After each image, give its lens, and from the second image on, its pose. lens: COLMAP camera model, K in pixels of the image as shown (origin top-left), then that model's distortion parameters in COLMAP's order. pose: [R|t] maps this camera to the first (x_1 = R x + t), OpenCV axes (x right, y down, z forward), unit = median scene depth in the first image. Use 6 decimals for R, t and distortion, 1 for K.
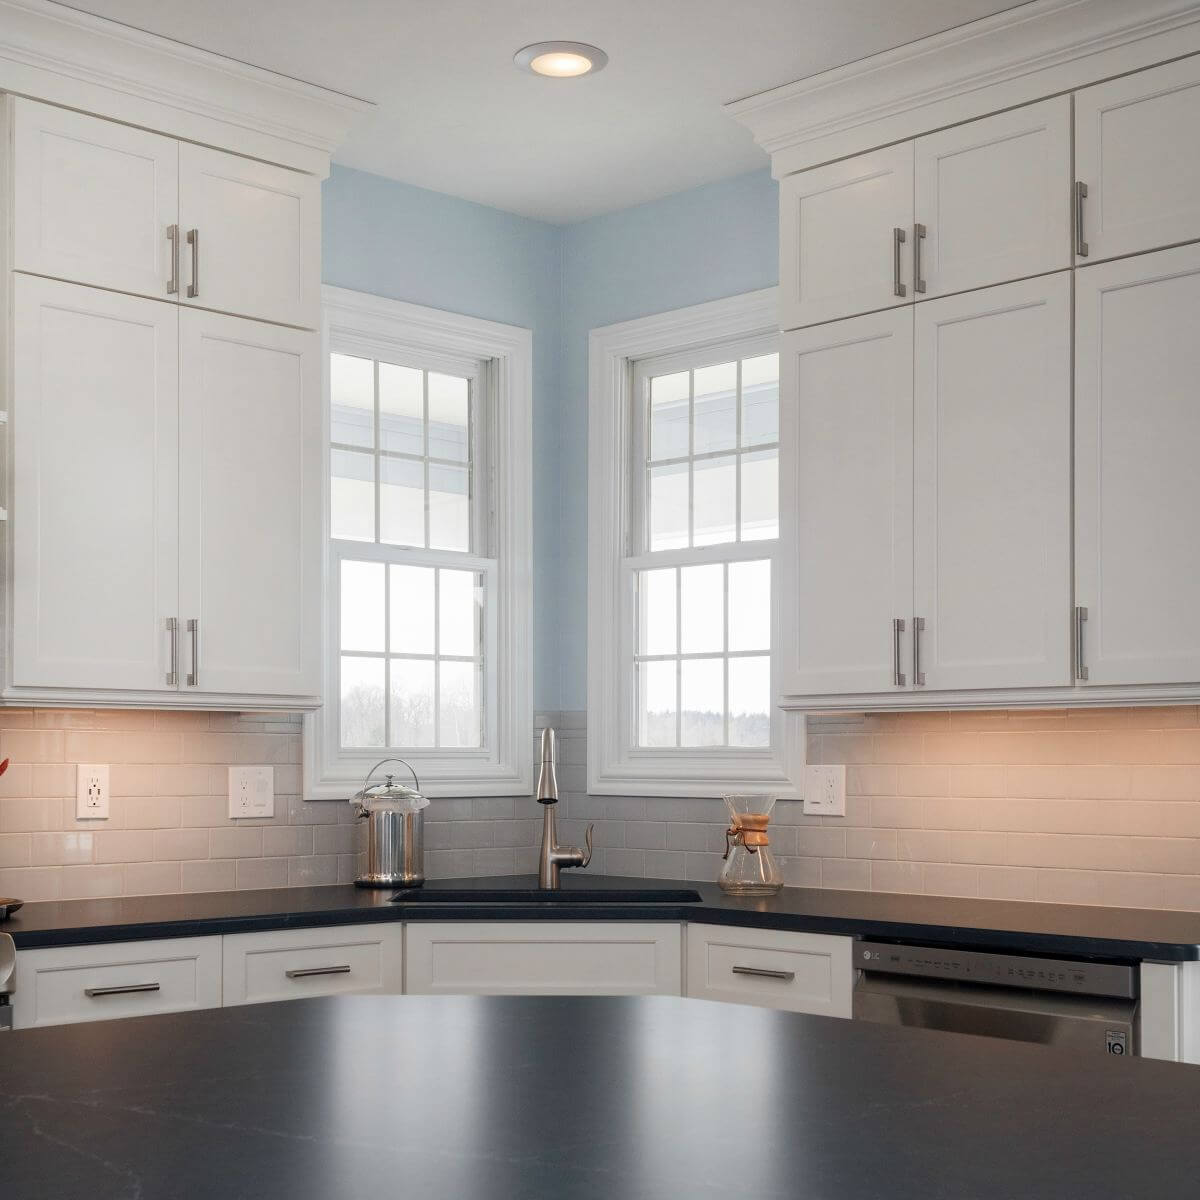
lens RADIAL K [[1813.8, 0, 598.8], [0, 1813.8, 757.3], [0, 0, 1]] dist [-0.007743, -0.086659]
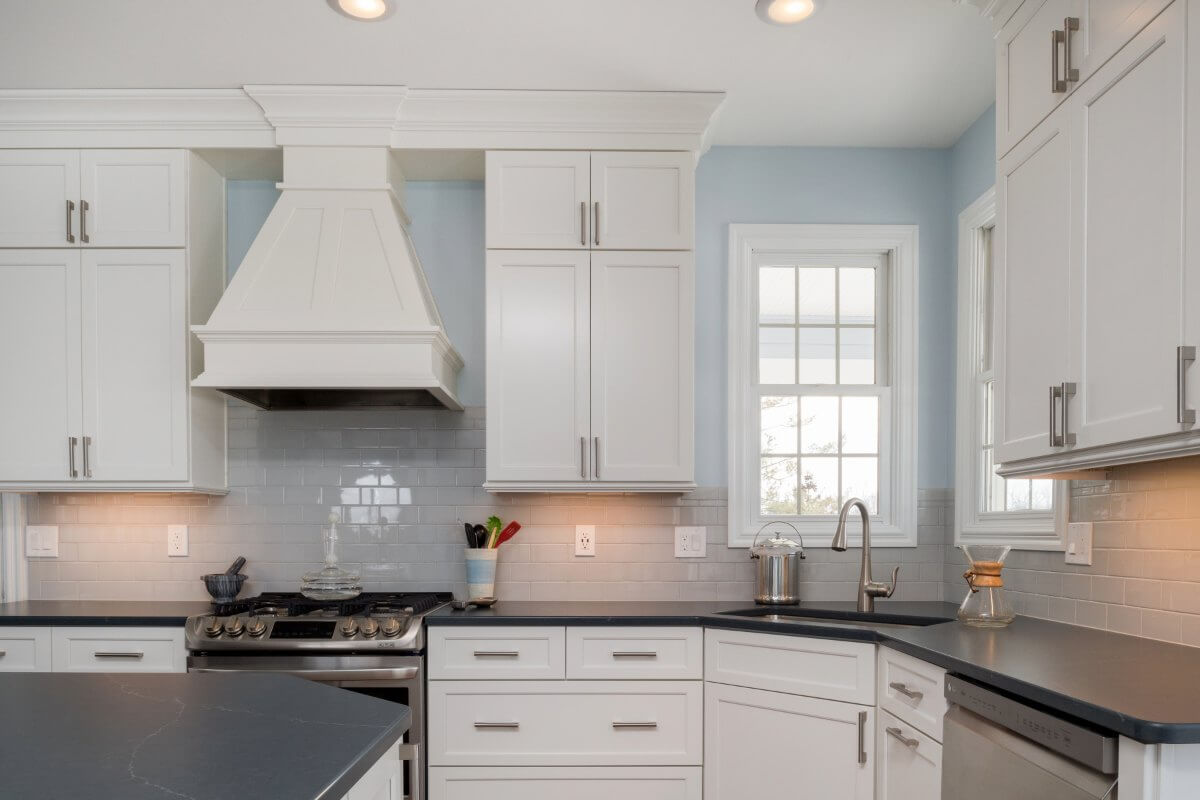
lens RADIAL K [[848.8, 0, 602.3], [0, 848.8, 559.4], [0, 0, 1]] dist [-0.003490, -0.003324]
pose [[0.729904, 0.019887, -0.683261, 0.276911], [0.001779, 0.999518, 0.030993, 0.010593], [0.683548, -0.023838, 0.729517, 0.371727]]
